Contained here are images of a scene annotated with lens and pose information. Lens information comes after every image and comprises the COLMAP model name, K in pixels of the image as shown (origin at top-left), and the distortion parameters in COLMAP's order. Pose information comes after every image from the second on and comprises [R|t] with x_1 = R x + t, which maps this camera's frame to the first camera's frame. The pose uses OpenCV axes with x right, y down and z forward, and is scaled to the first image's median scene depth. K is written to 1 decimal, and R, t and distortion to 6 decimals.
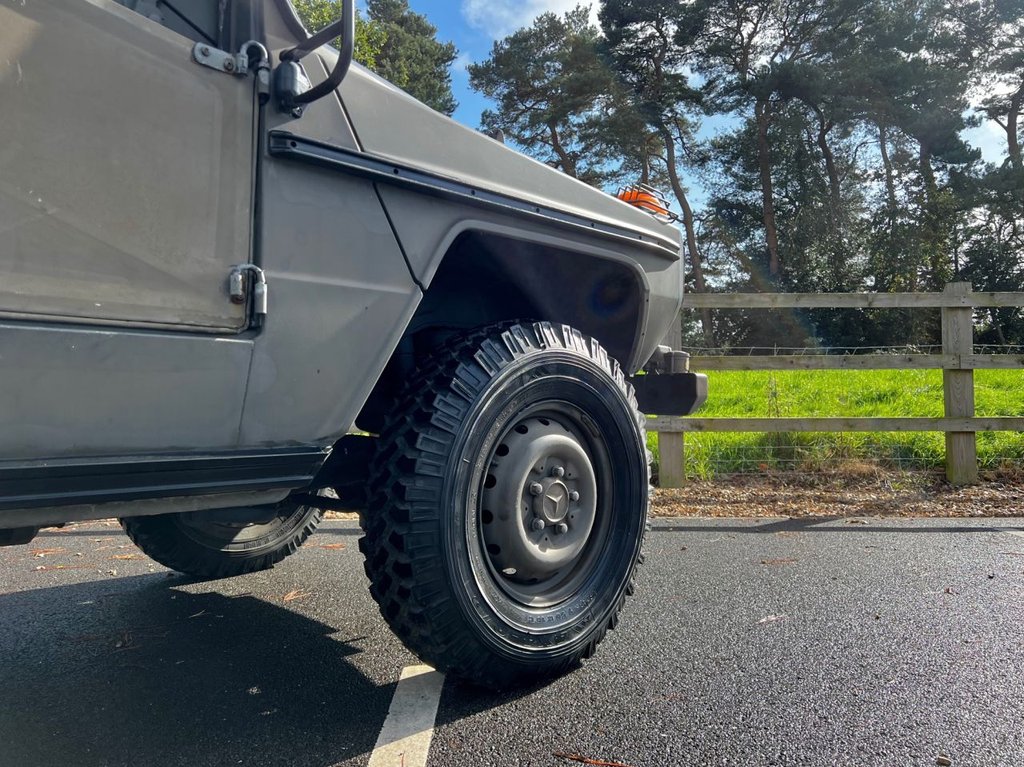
lens RADIAL K [[821.4, 0, 511.1], [0, 821.4, 368.1], [0, 0, 1]] dist [0.034778, -0.002586]
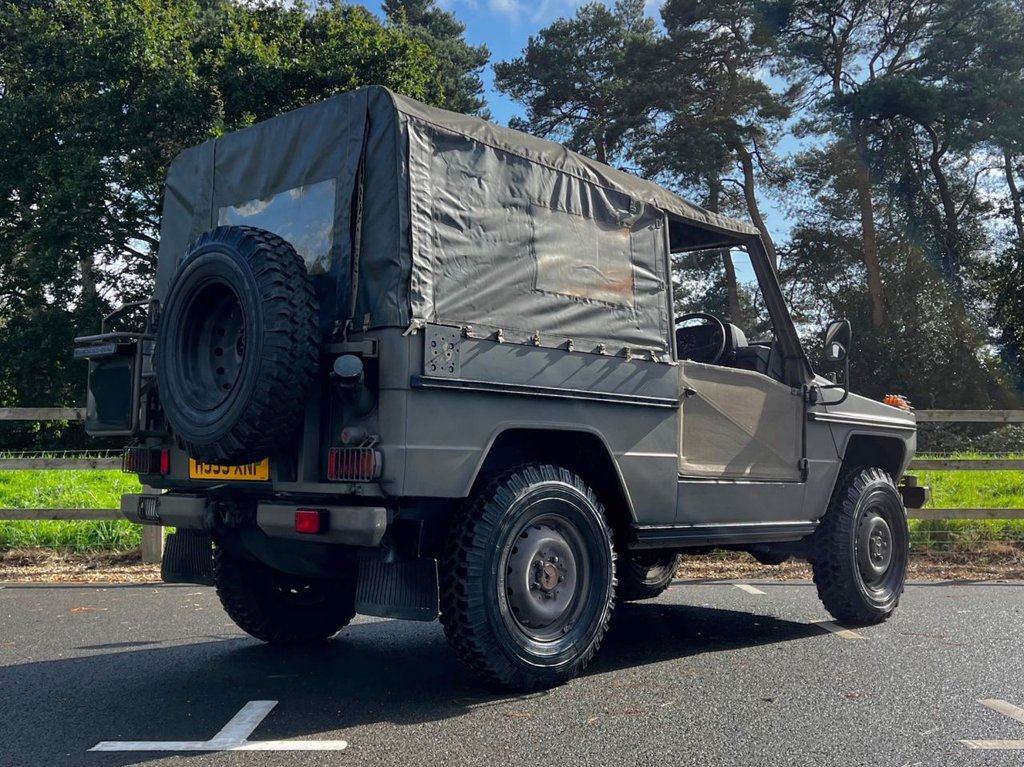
lens RADIAL K [[1124.7, 0, 512.0], [0, 1124.7, 368.1], [0, 0, 1]] dist [0.093785, -0.189929]
pose [[0.999955, 0.006419, 0.006979, -0.047560], [-0.006011, 0.998354, -0.057032, -0.007102], [-0.007334, 0.056987, 0.998348, -0.104864]]
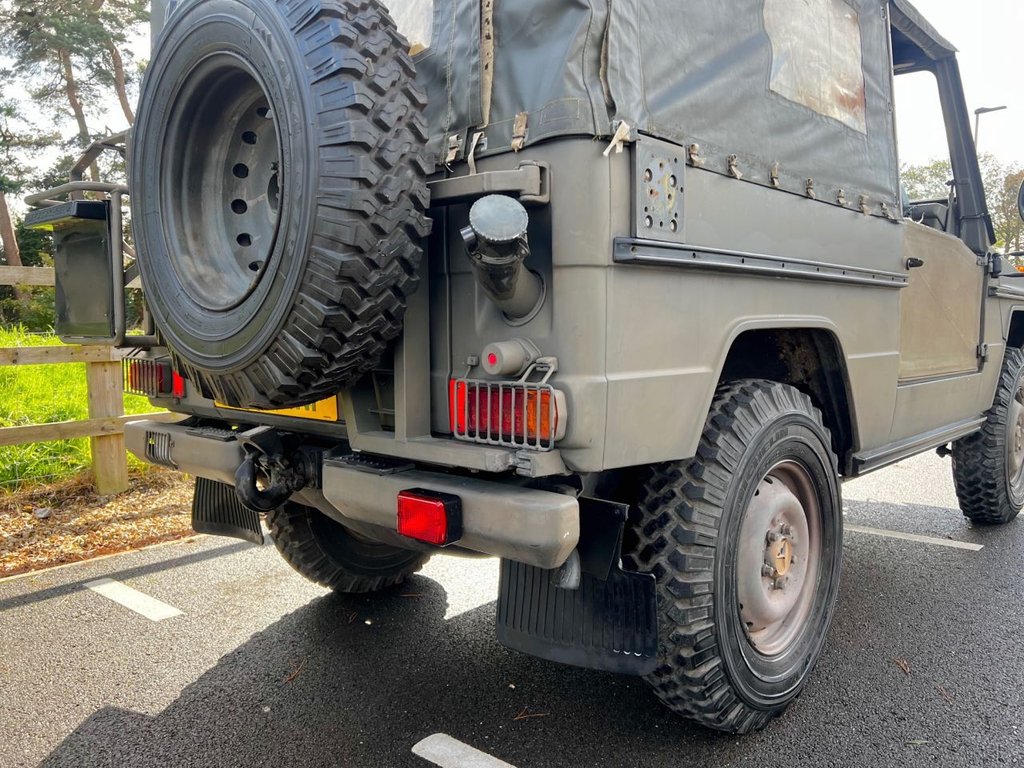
lens RADIAL K [[810.3, 0, 516.4], [0, 810.3, 387.9], [0, 0, 1]] dist [0.061430, -0.151486]
pose [[0.999133, -0.017859, 0.037600, -0.060744], [0.013679, 0.993987, 0.108640, -0.009221], [-0.039314, -0.108031, 0.993370, -0.046158]]
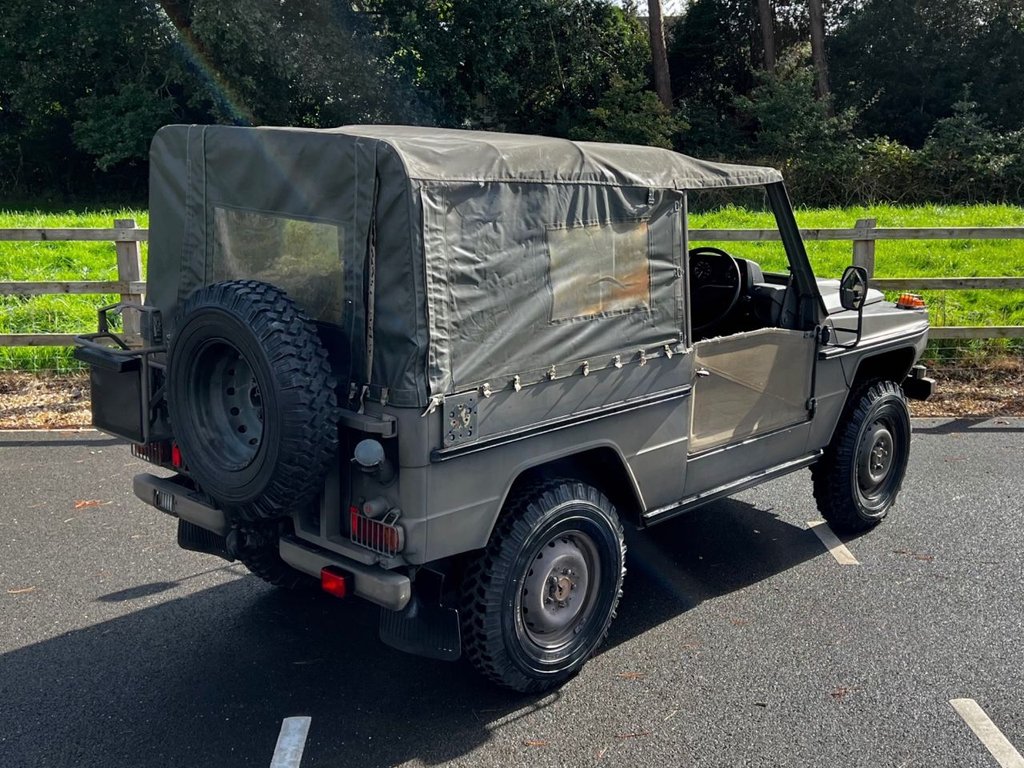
lens RADIAL K [[1232.3, 0, 558.3], [0, 1232.3, 357.6], [0, 0, 1]] dist [0.115068, -0.265200]
pose [[0.998561, 0.000253, 0.053618, -0.050112], [-0.012334, 0.974258, 0.225100, -0.042881], [-0.052181, -0.225437, 0.972859, -0.111595]]
